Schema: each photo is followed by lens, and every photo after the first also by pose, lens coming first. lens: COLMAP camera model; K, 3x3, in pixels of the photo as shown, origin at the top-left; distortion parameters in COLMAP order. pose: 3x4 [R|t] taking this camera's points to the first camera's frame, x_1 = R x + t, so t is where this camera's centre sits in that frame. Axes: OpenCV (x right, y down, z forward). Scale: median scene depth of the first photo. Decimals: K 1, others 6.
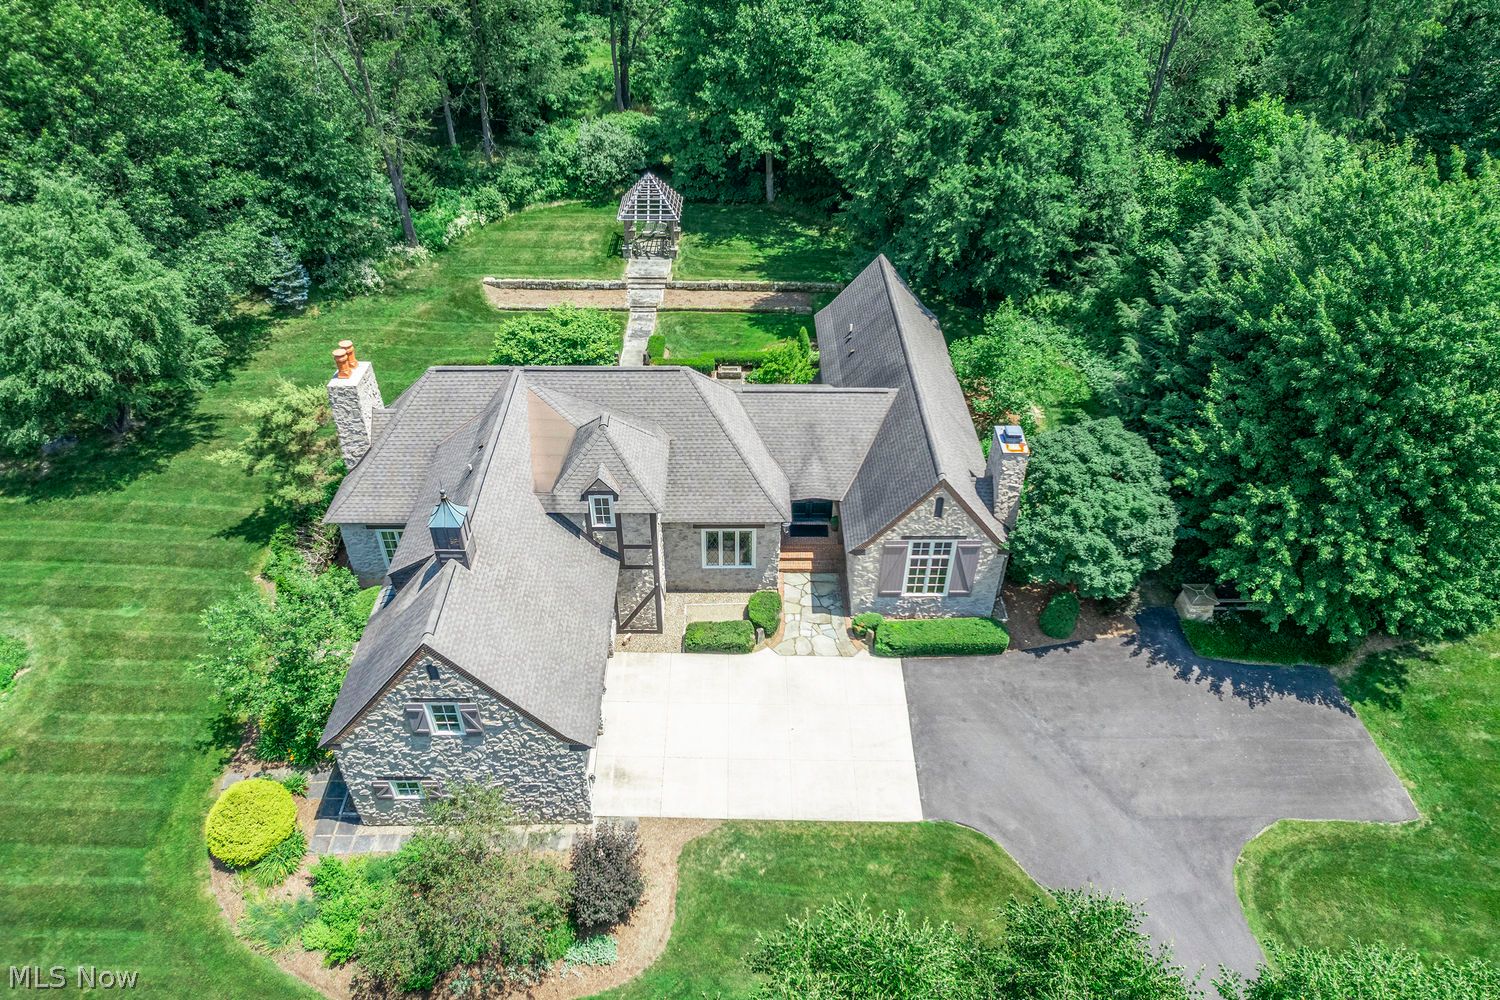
lens RADIAL K [[977.6, 0, 750.0], [0, 977.6, 500.0], [0, 0, 1]] dist [-0.051817, 0.051227]
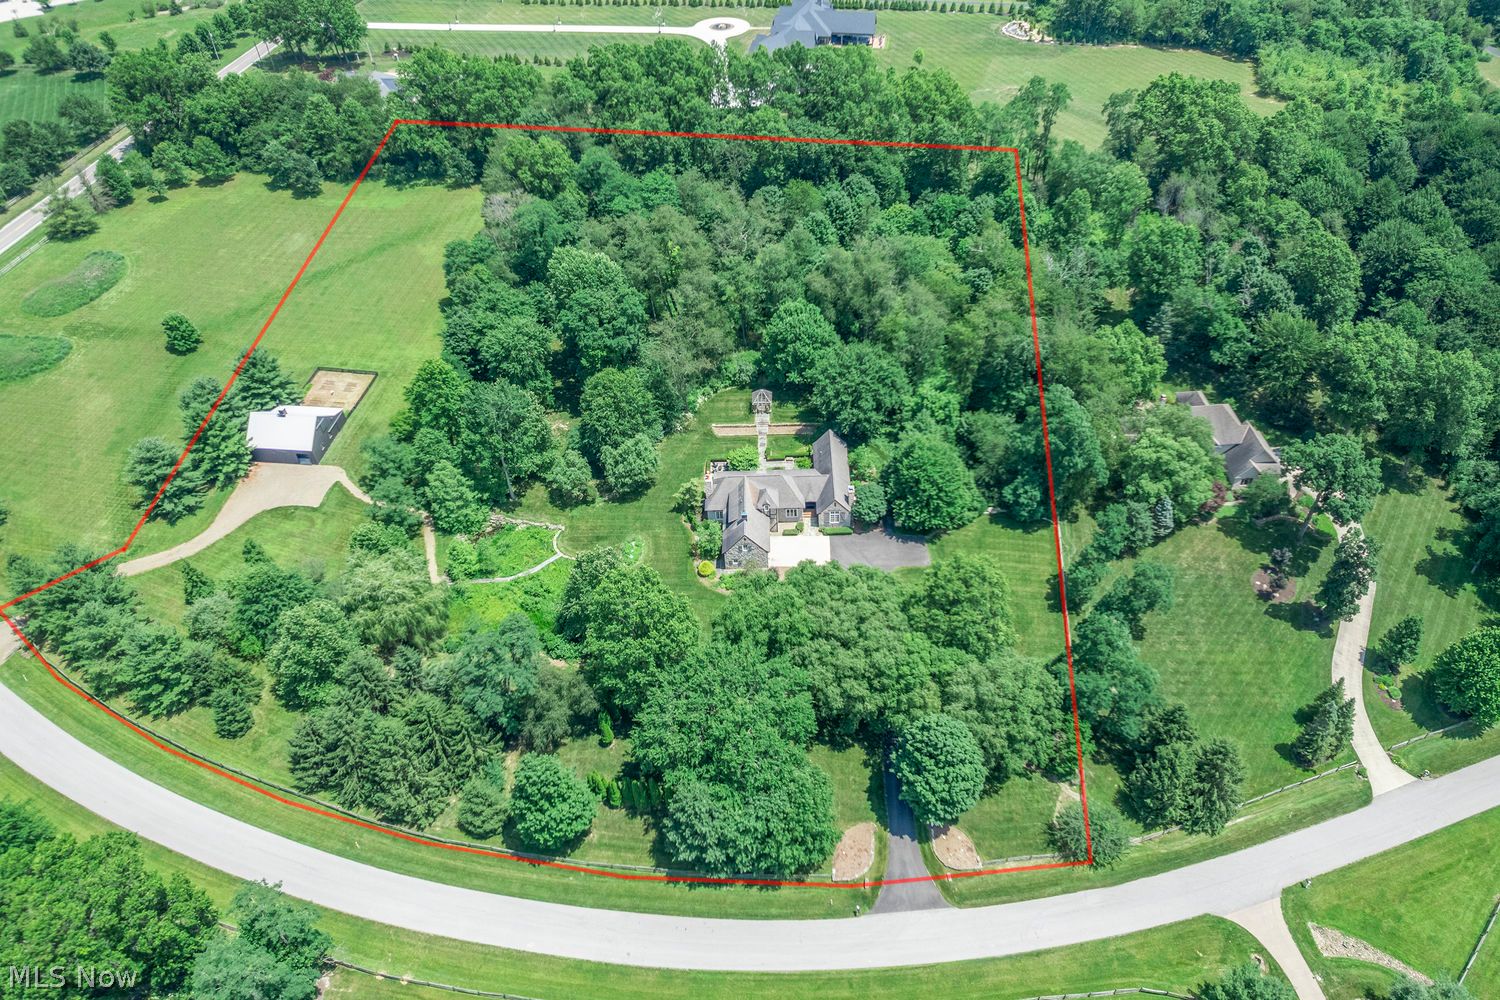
lens RADIAL K [[949.5, 0, 750.0], [0, 949.5, 500.0], [0, 0, 1]] dist [-0.063813, 0.050342]
pose [[0.998387, -0.027439, -0.049695, 0.004819], [0.032573, 0.993871, 0.105641, -0.497586], [0.046492, -0.107089, 0.993162, -3.486954]]
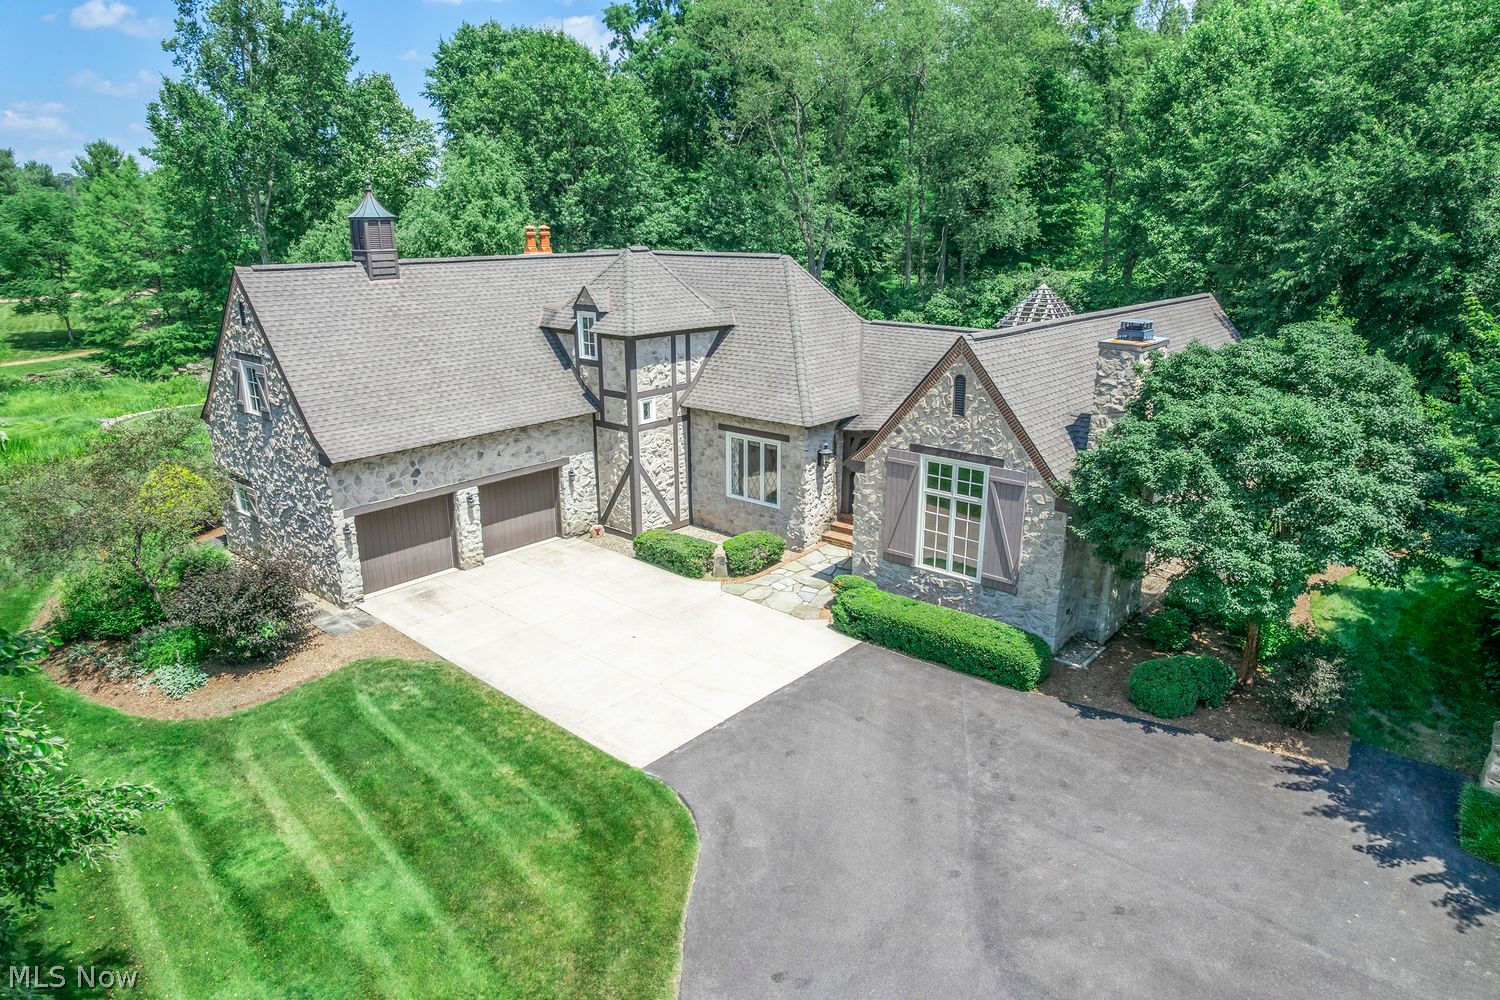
lens RADIAL K [[949.5, 0, 750.0], [0, 949.5, 500.0], [0, 0, 1]] dist [-0.063813, 0.050342]
pose [[0.750901, 0.180549, -0.635256, 0.463121], [-0.402615, 0.887632, -0.223631, 0.243643], [0.523497, 0.423688, 0.739215, 0.475401]]
